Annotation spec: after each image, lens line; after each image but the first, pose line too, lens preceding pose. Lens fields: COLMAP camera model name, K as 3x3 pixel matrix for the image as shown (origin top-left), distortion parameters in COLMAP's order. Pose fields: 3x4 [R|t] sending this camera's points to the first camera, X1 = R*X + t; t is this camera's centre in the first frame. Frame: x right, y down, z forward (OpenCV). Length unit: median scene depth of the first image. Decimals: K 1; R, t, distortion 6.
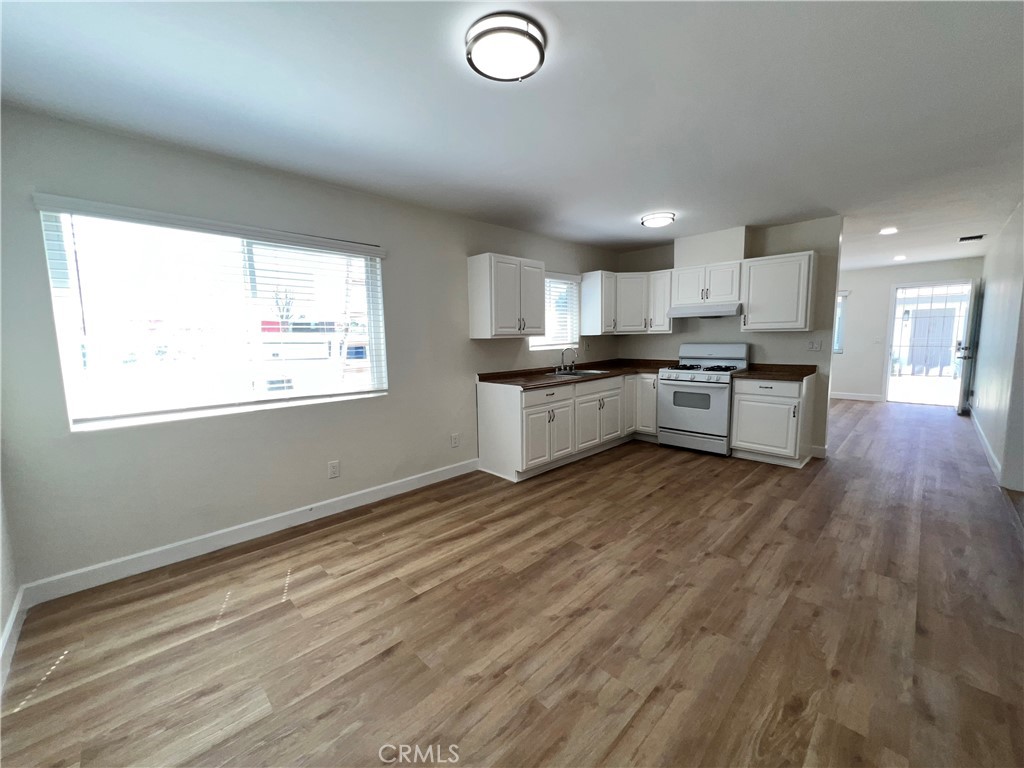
lens RADIAL K [[406.9, 0, 514.3], [0, 406.9, 384.5], [0, 0, 1]] dist [-0.001313, 0.000518]
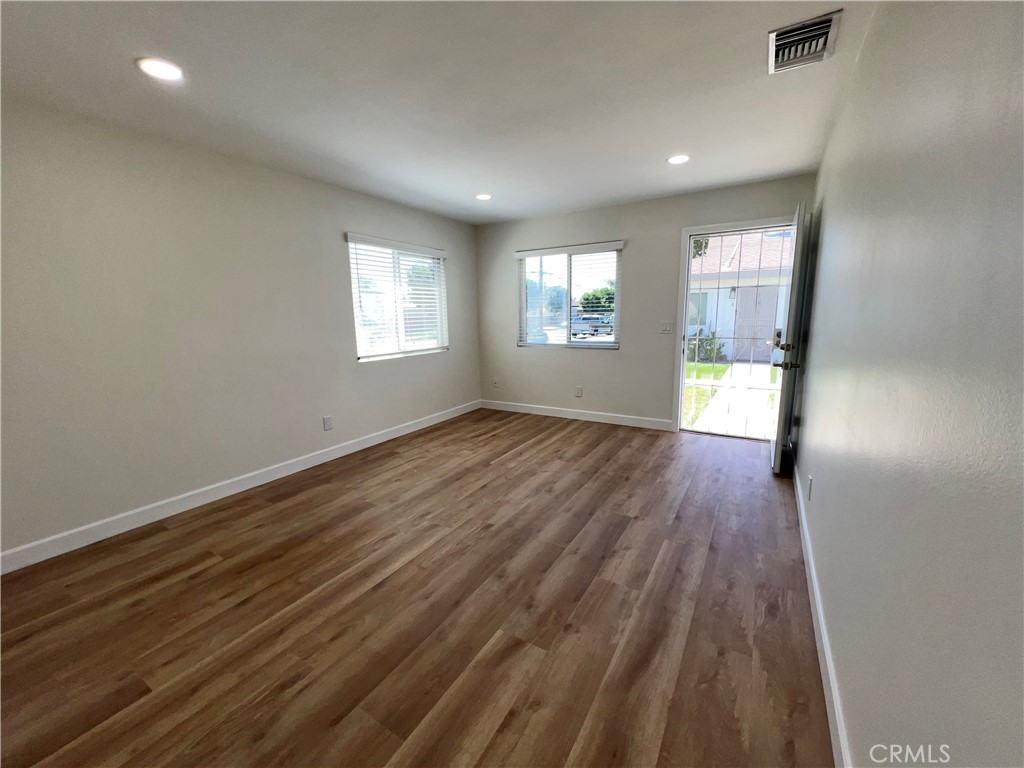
lens RADIAL K [[406.9, 0, 504.8], [0, 406.9, 389.3], [0, 0, 1]] dist [-0.001313, 0.000518]
pose [[0.973240, -0.050319, 0.224212, 1.075453], [0.037873, 0.997511, 0.059472, -0.130432], [-0.226647, -0.049389, 0.972724, 0.964103]]
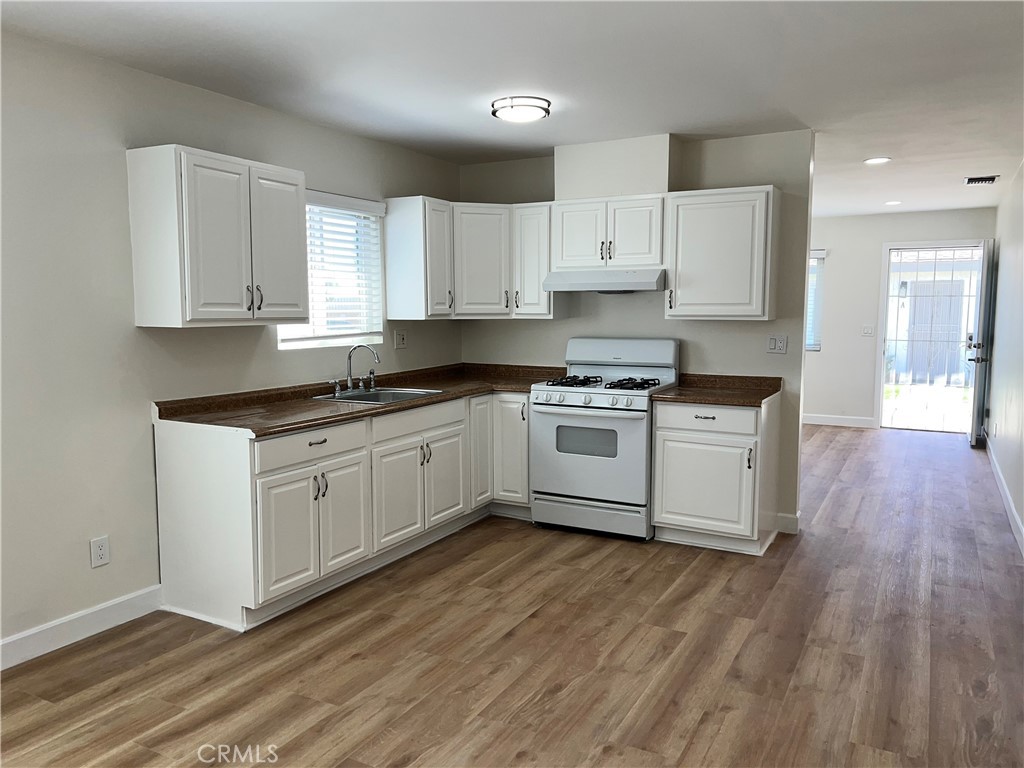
lens RADIAL K [[763.2, 0, 512.3], [0, 763.2, 386.3], [0, 0, 1]] dist [0.052916, -0.052389]
pose [[0.956653, -0.010553, 0.291039, 0.046315], [0.015693, 0.999759, -0.015333, -0.026761], [-0.290807, 0.019235, 0.956588, 0.045921]]
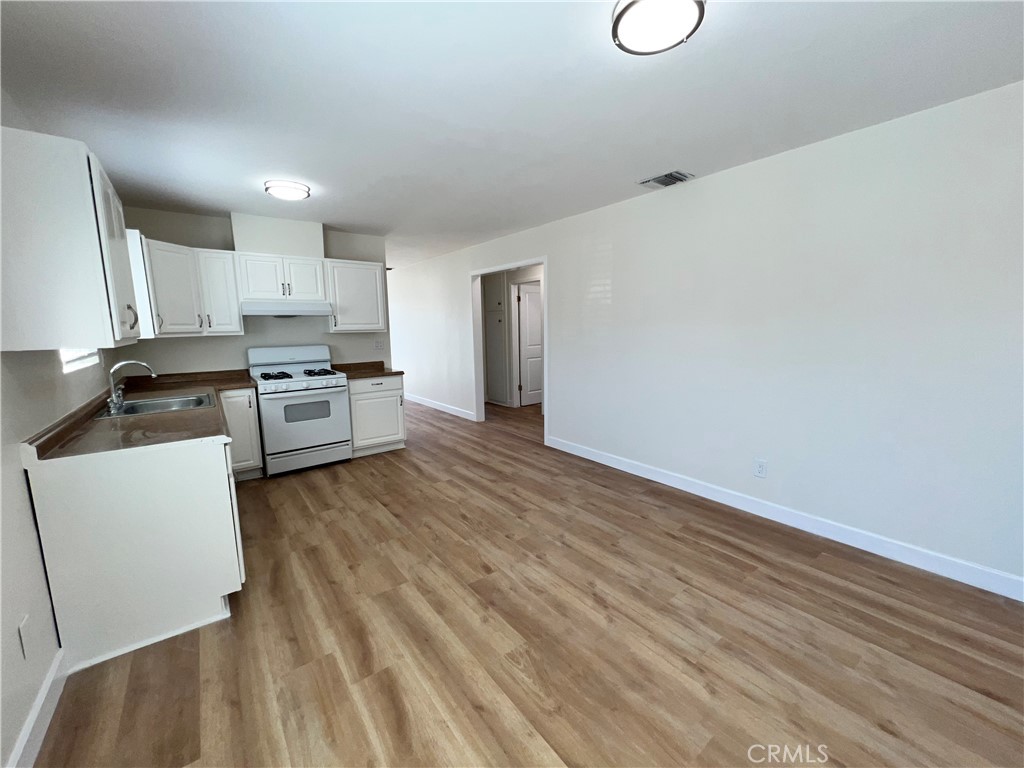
lens RADIAL K [[406.9, 0, 512.8], [0, 406.9, 387.5], [0, 0, 1]] dist [-0.001313, 0.000518]
pose [[0.129501, -0.131801, 0.982781, -0.431983], [0.129653, 0.984868, 0.114996, -0.066897], [-0.983066, 0.112528, 0.144630, 0.528801]]
